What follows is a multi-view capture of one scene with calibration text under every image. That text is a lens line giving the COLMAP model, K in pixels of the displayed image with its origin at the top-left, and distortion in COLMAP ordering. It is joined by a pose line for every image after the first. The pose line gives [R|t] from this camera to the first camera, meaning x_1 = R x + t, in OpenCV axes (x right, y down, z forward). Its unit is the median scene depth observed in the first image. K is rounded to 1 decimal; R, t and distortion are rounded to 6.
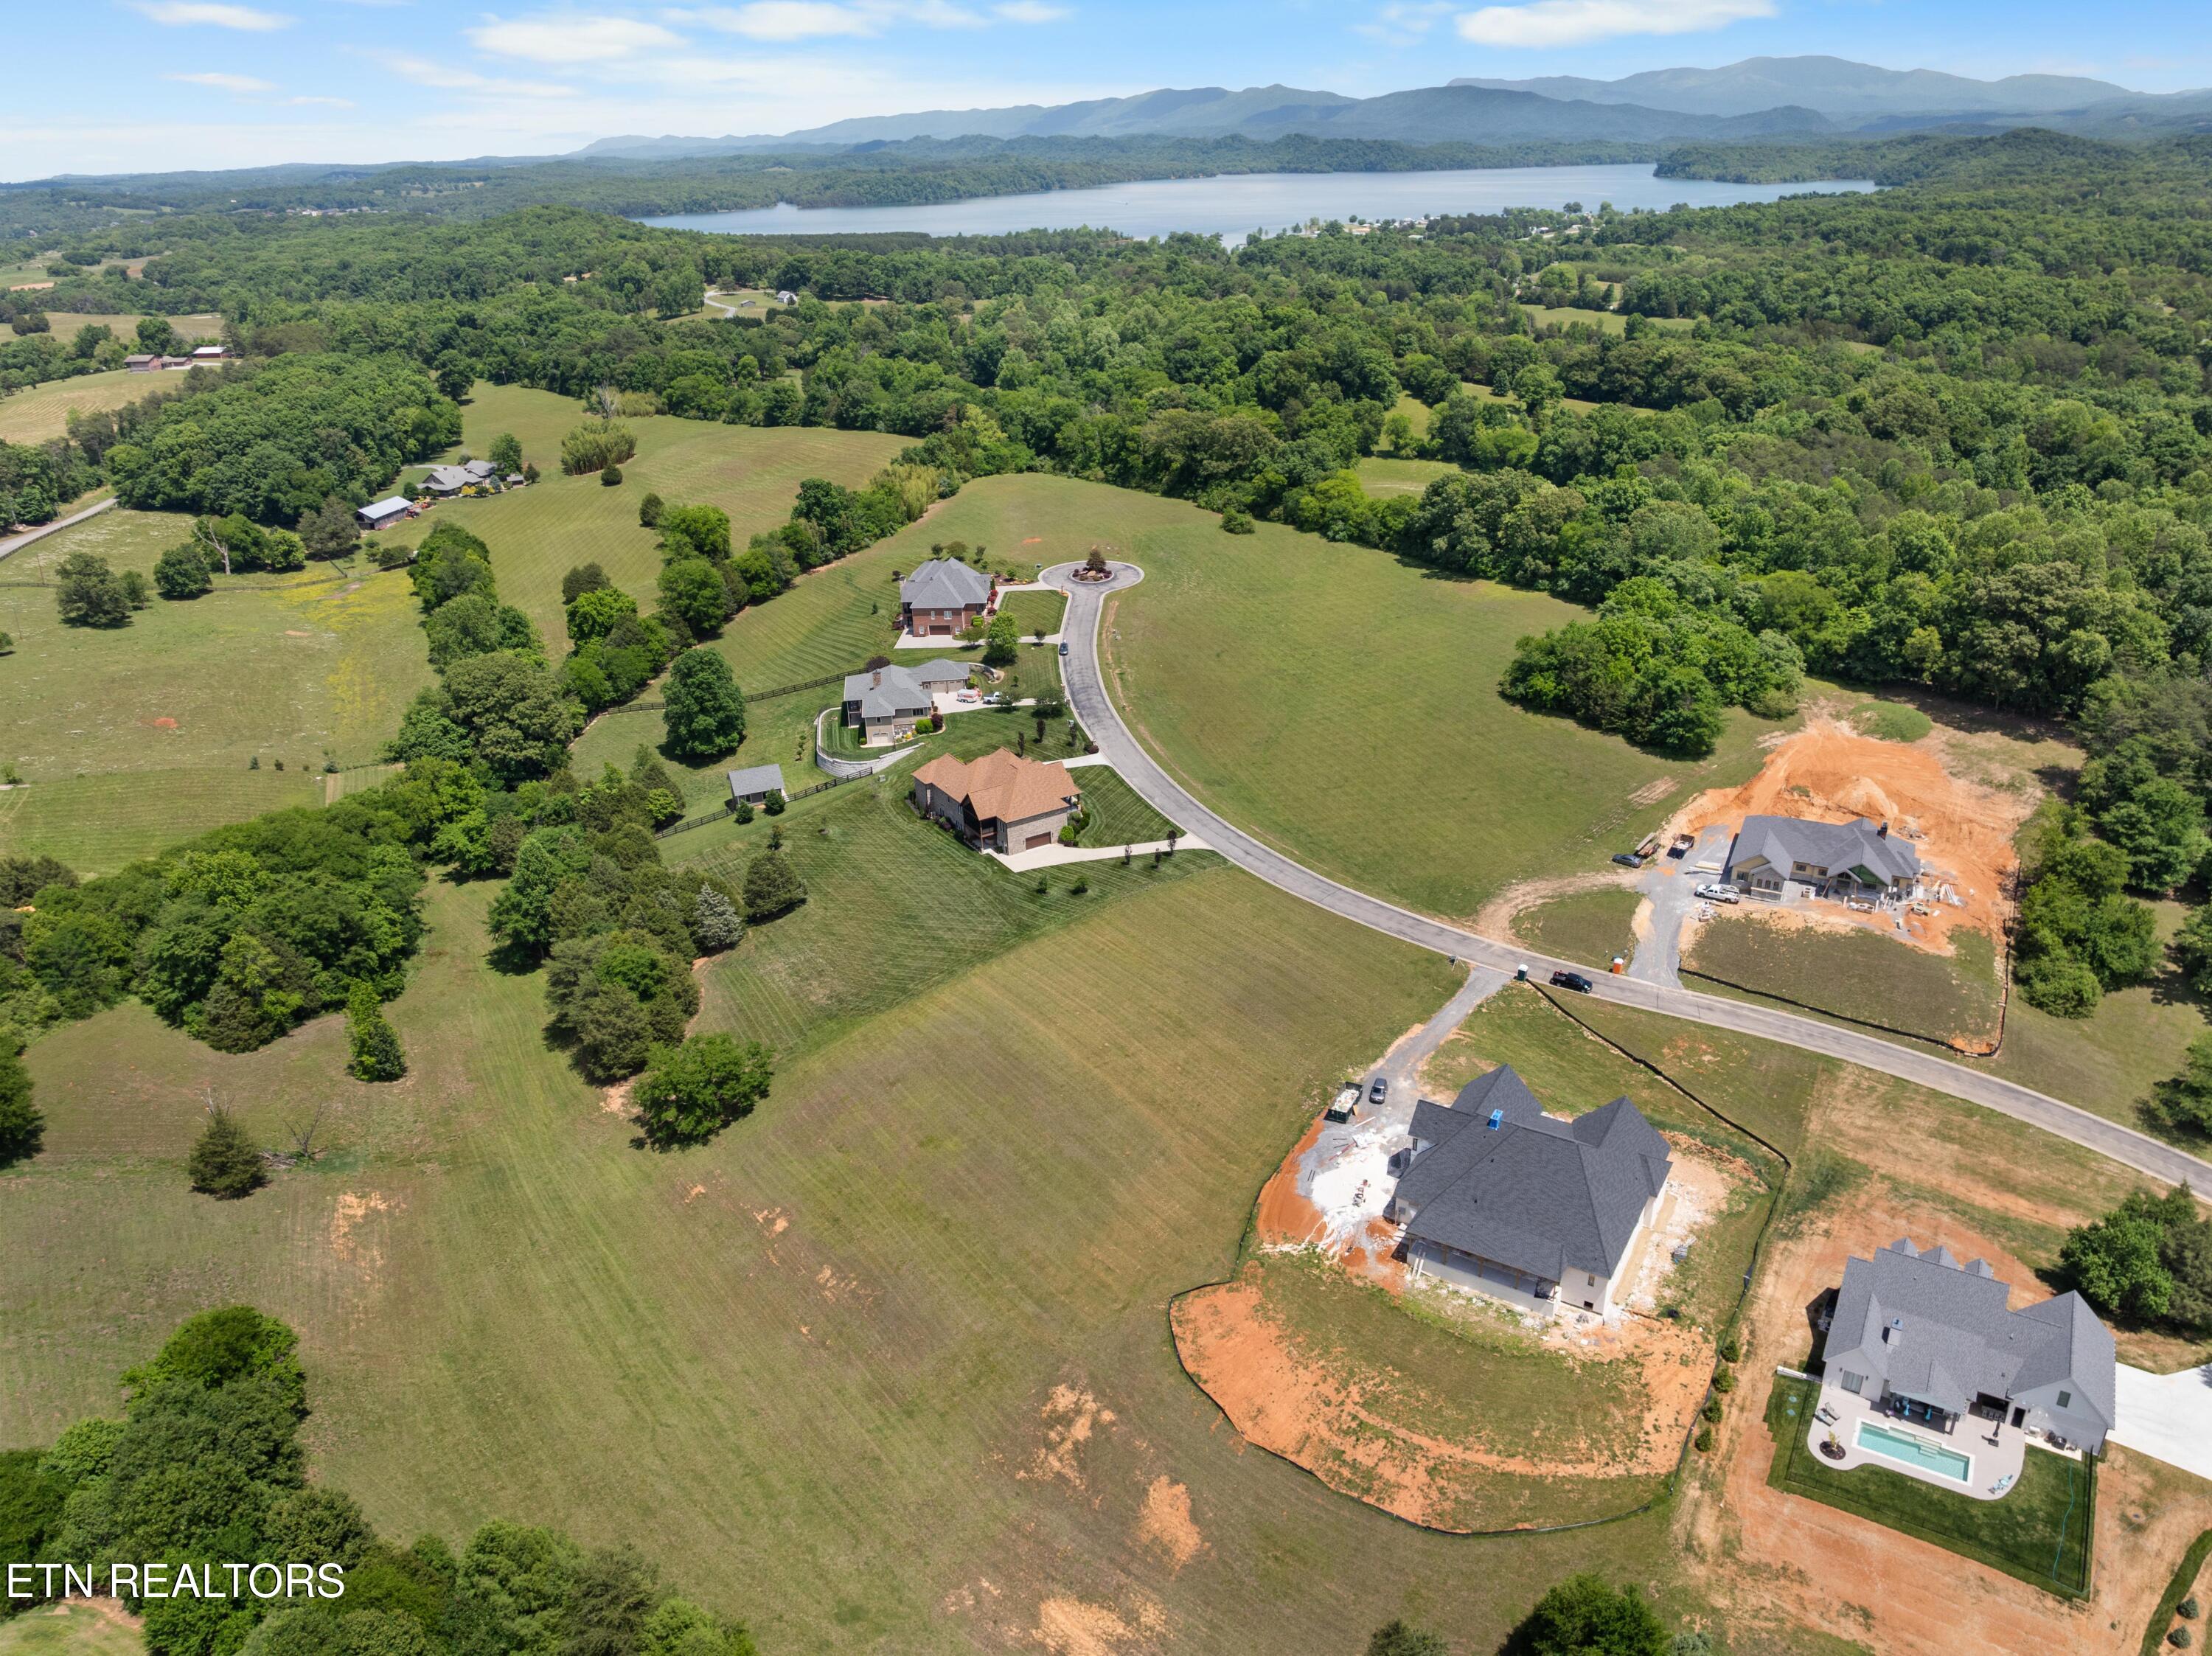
lens RADIAL K [[1557.4, 0, 1106.0], [0, 1557.4, 828.0], [0, 0, 1]] dist [-0.041817, 0.005016]
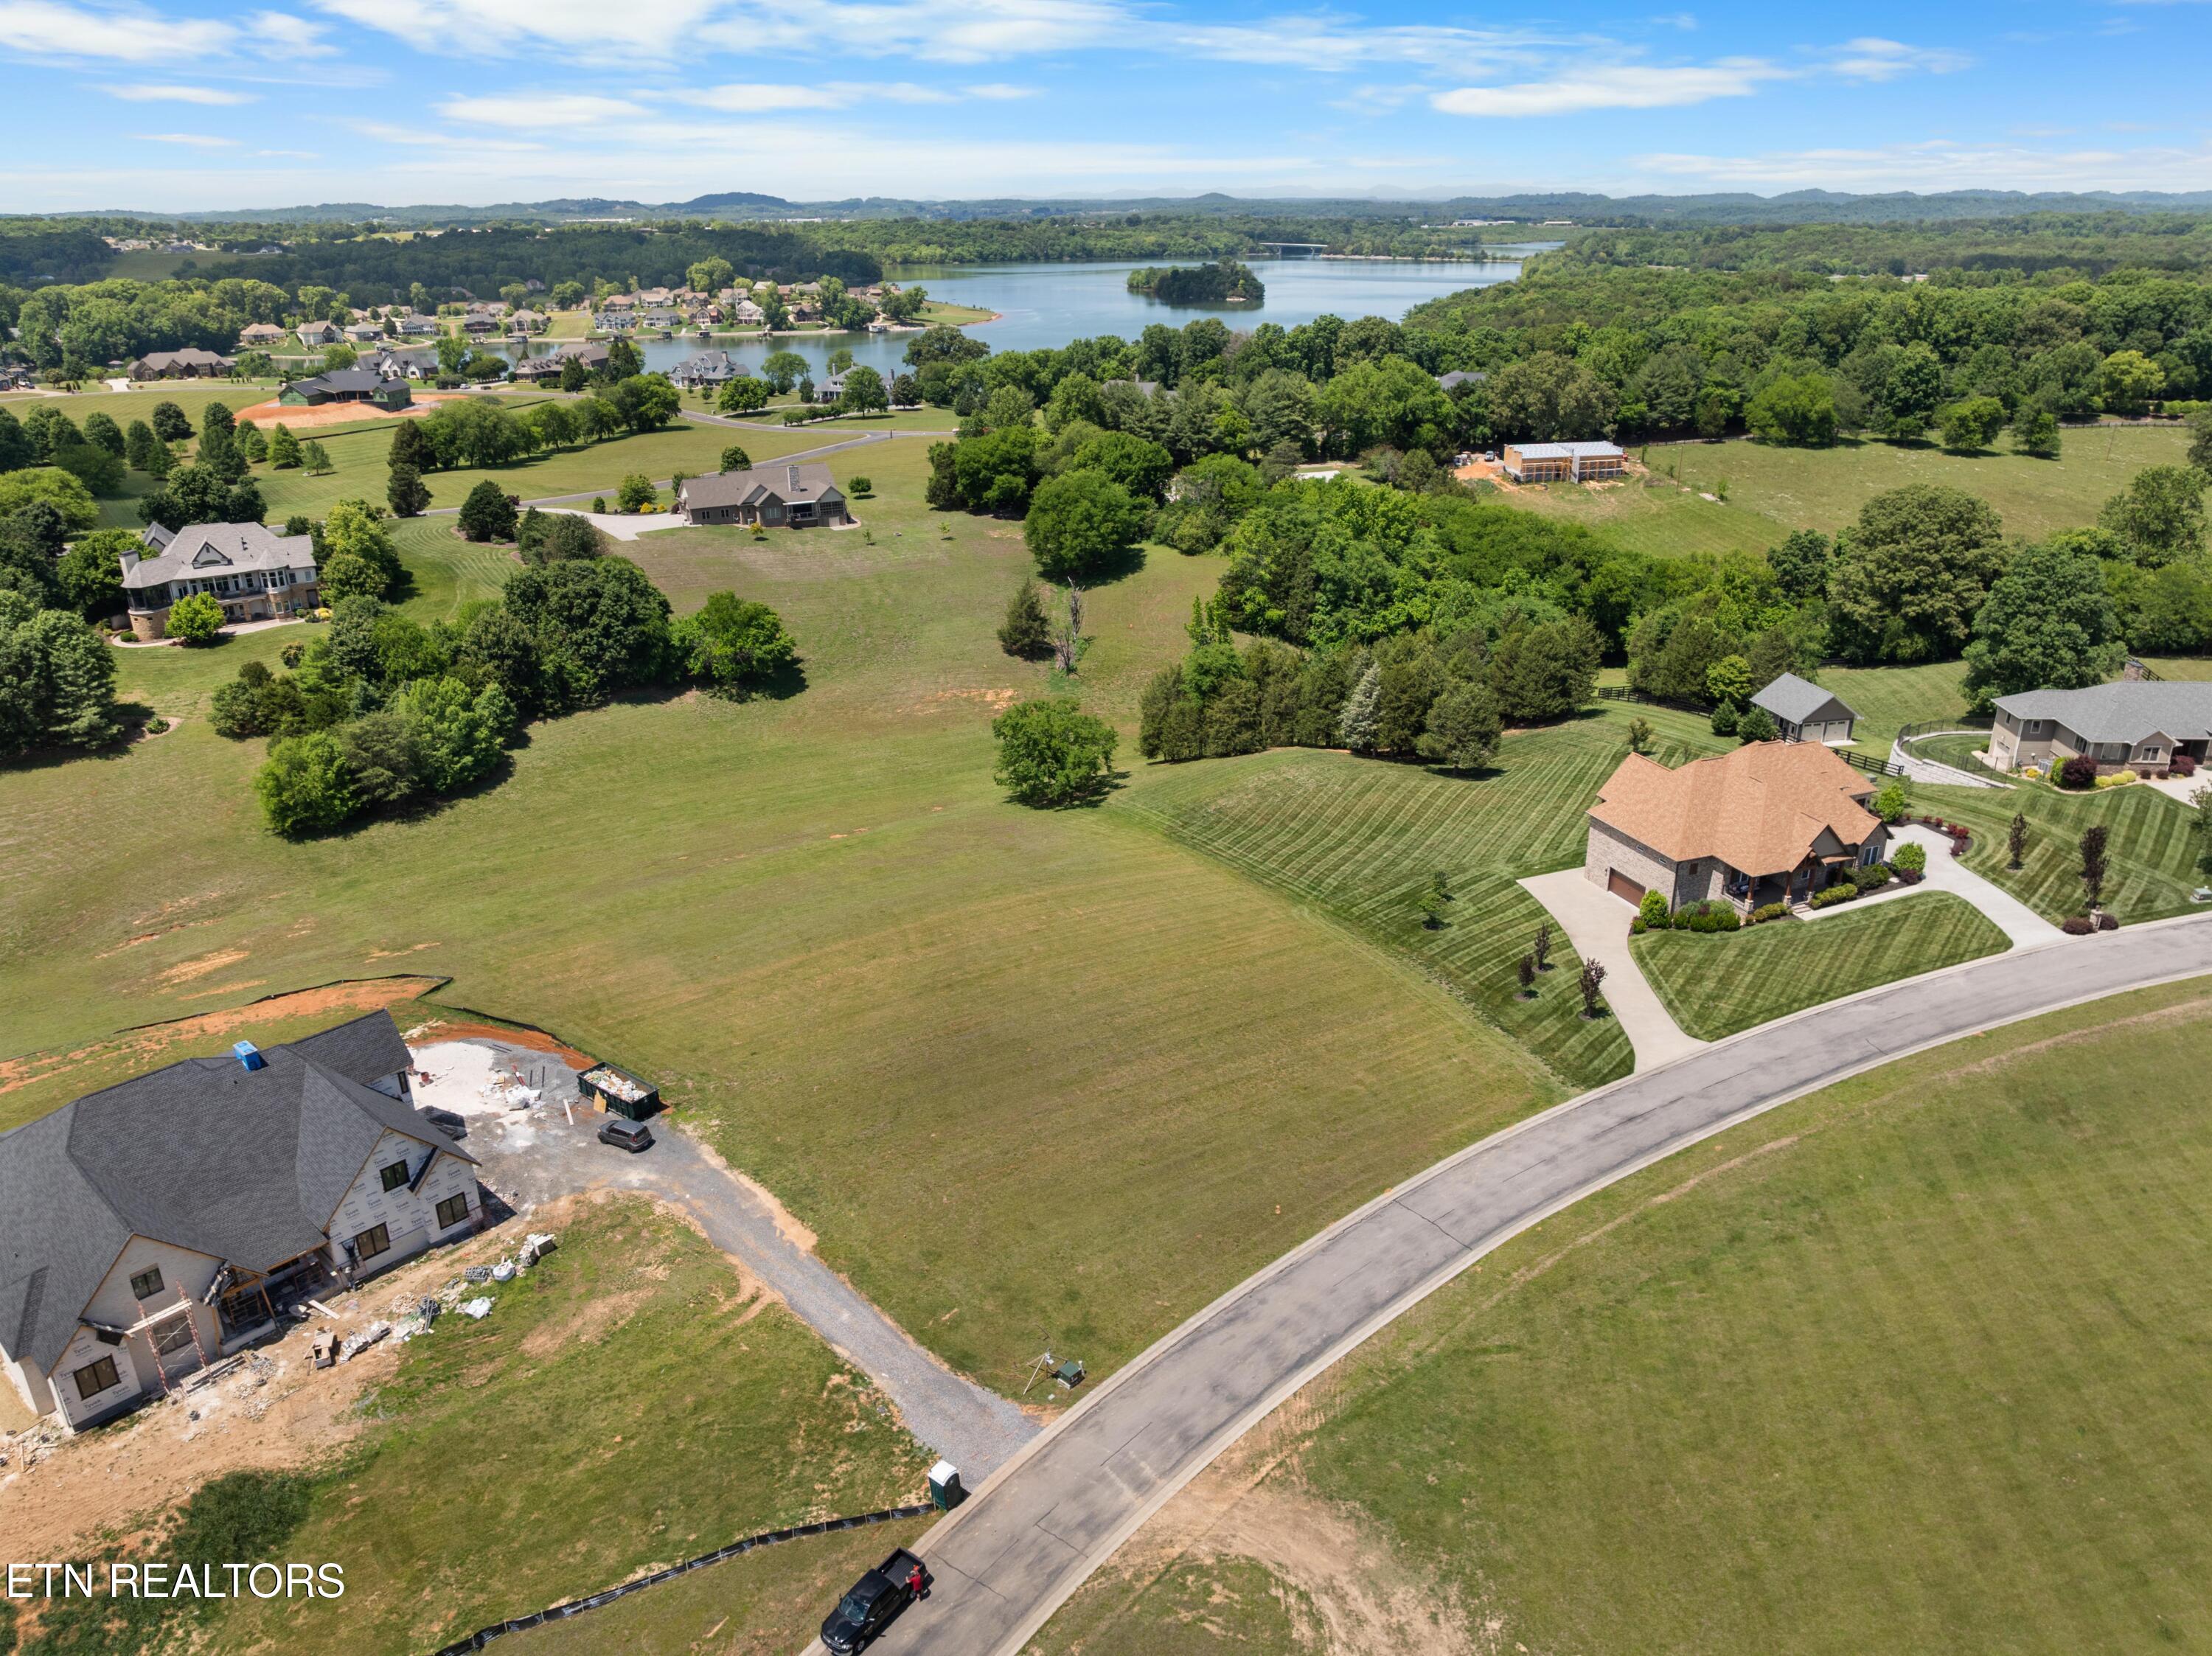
lens RADIAL K [[1557.4, 0, 1106.0], [0, 1557.4, 828.0], [0, 0, 1]] dist [-0.041817, 0.005016]
pose [[-0.187303, 0.395029, -0.899372, 0.440765], [-0.390542, 0.810156, 0.437177, -0.164615], [0.901329, 0.433127, 0.002530, 0.826264]]
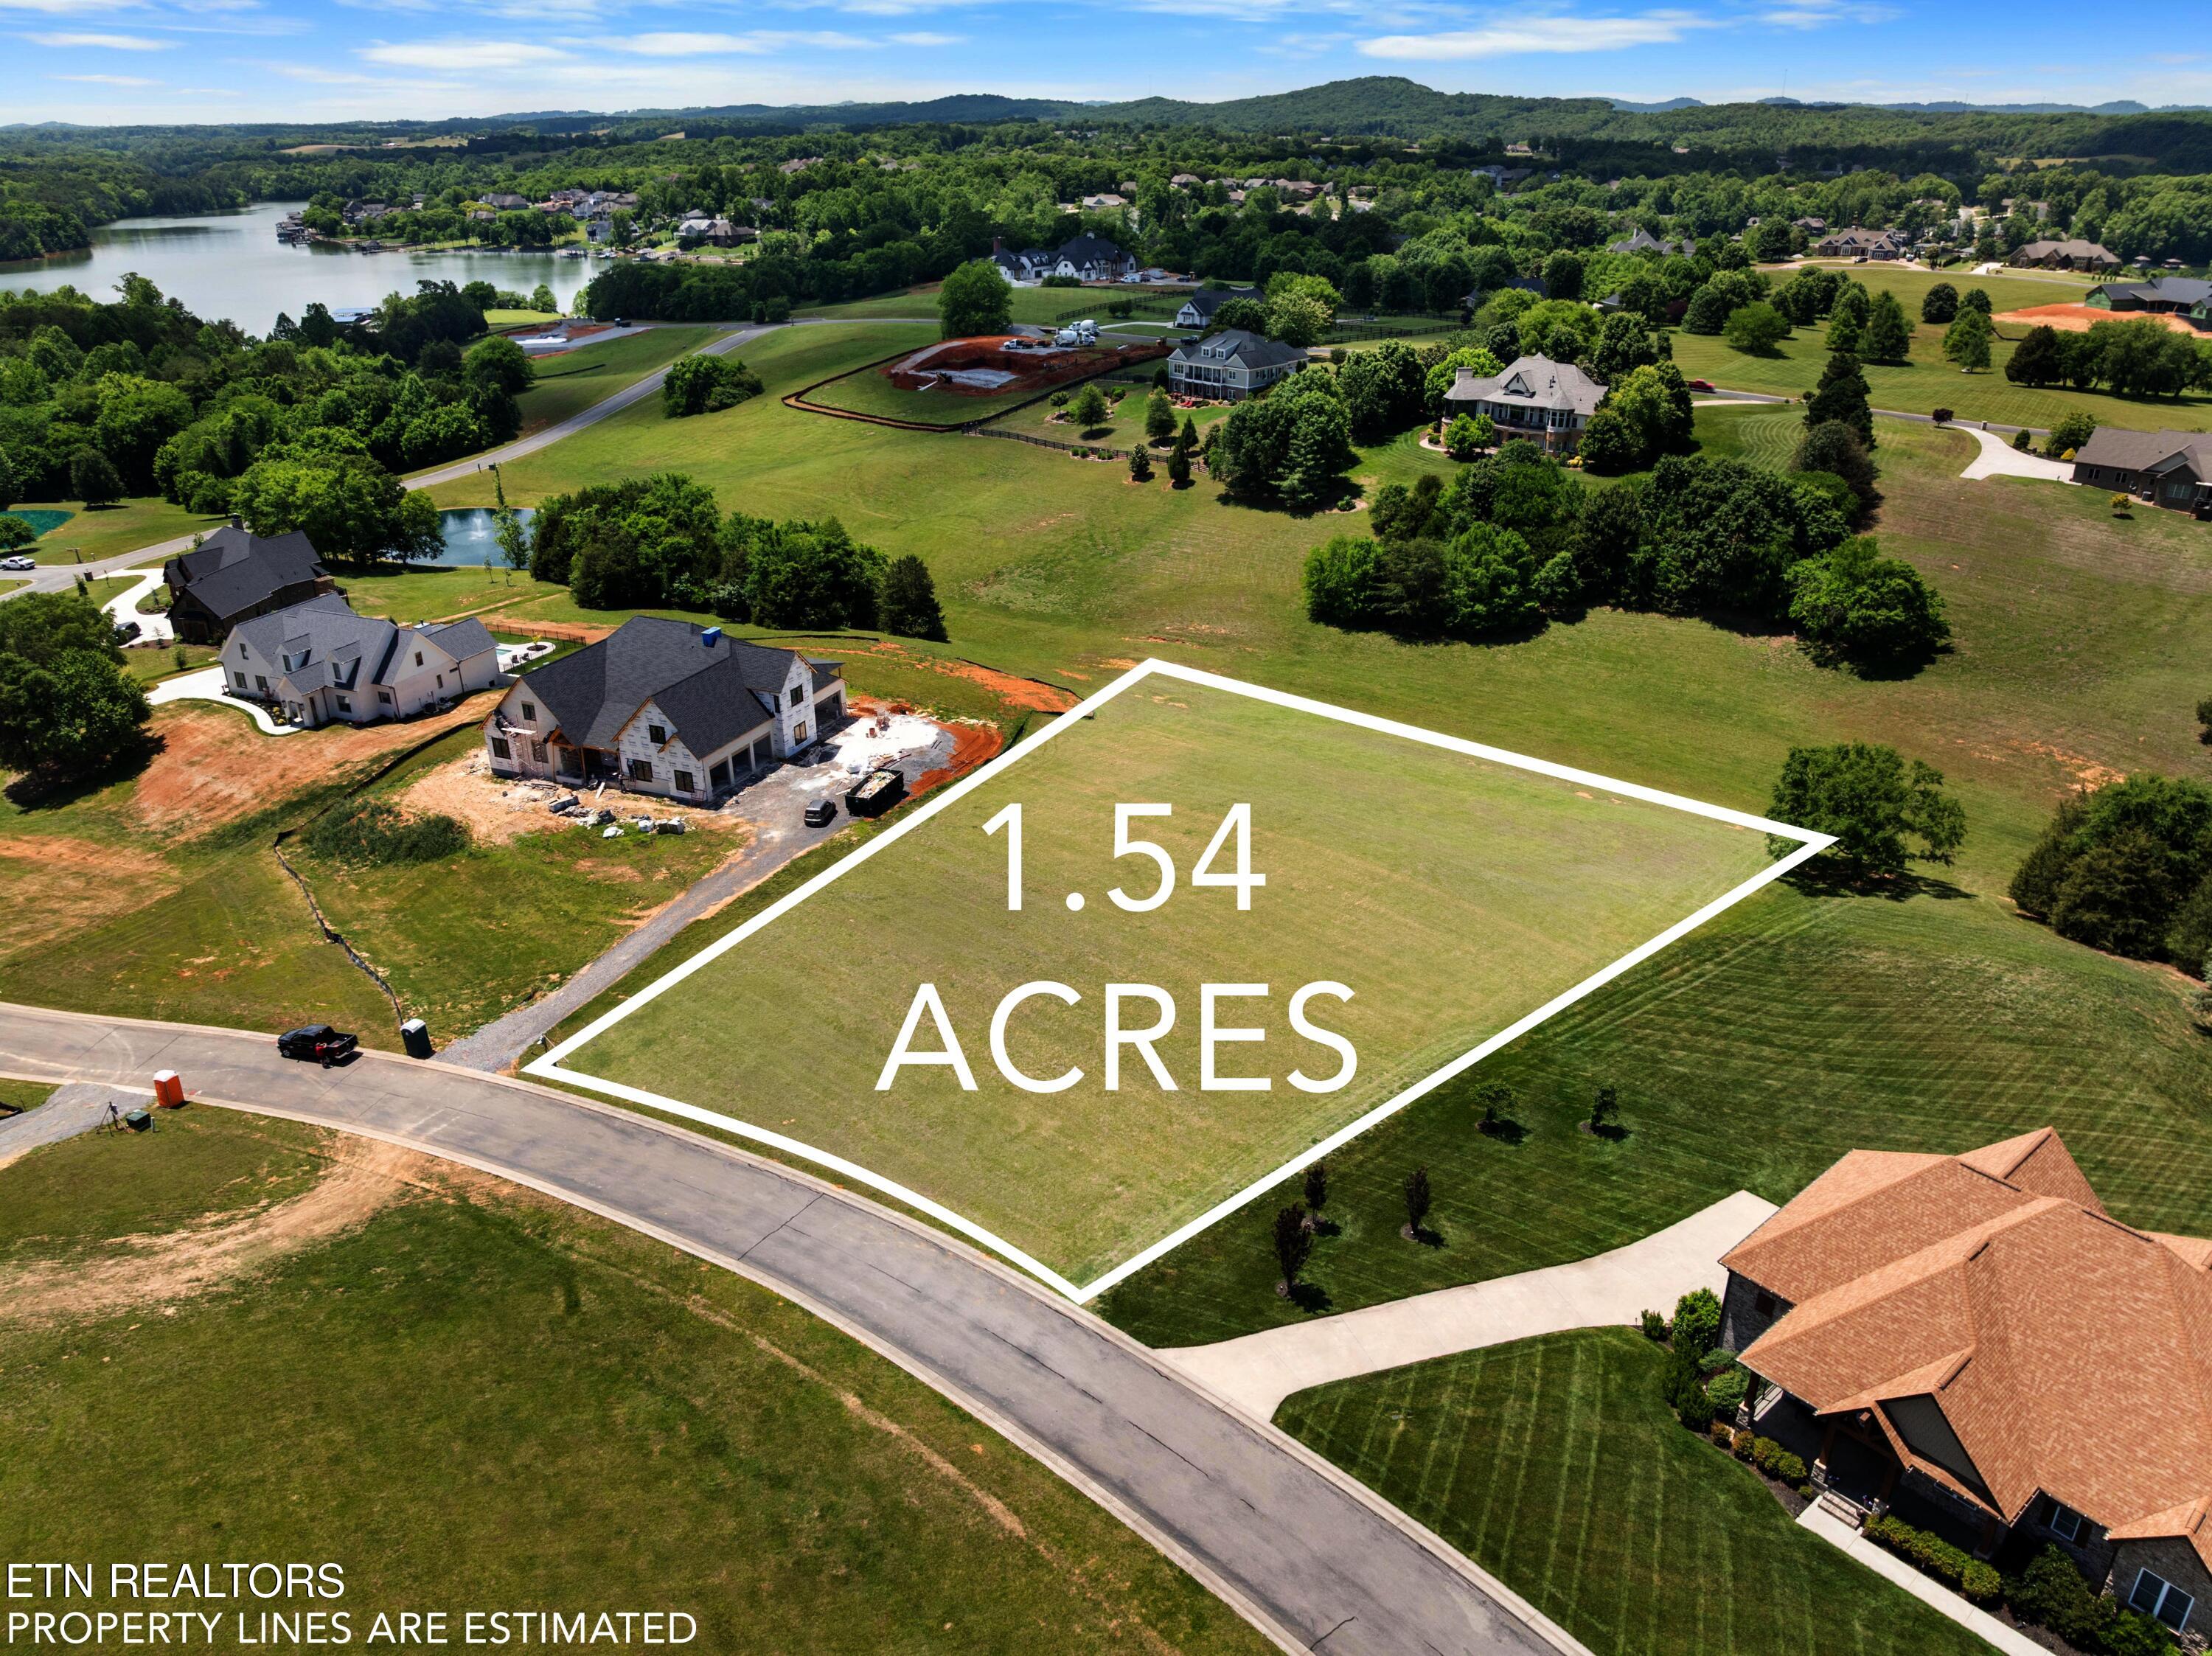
lens RADIAL K [[1557.4, 0, 1106.0], [0, 1557.4, 828.0], [0, 0, 1]] dist [-0.041817, 0.005016]
pose [[-0.988517, 0.090287, -0.121169, 0.101325], [-0.032720, 0.654955, 0.754959, -0.248446], [0.147524, 0.750255, -0.644480, 1.086848]]
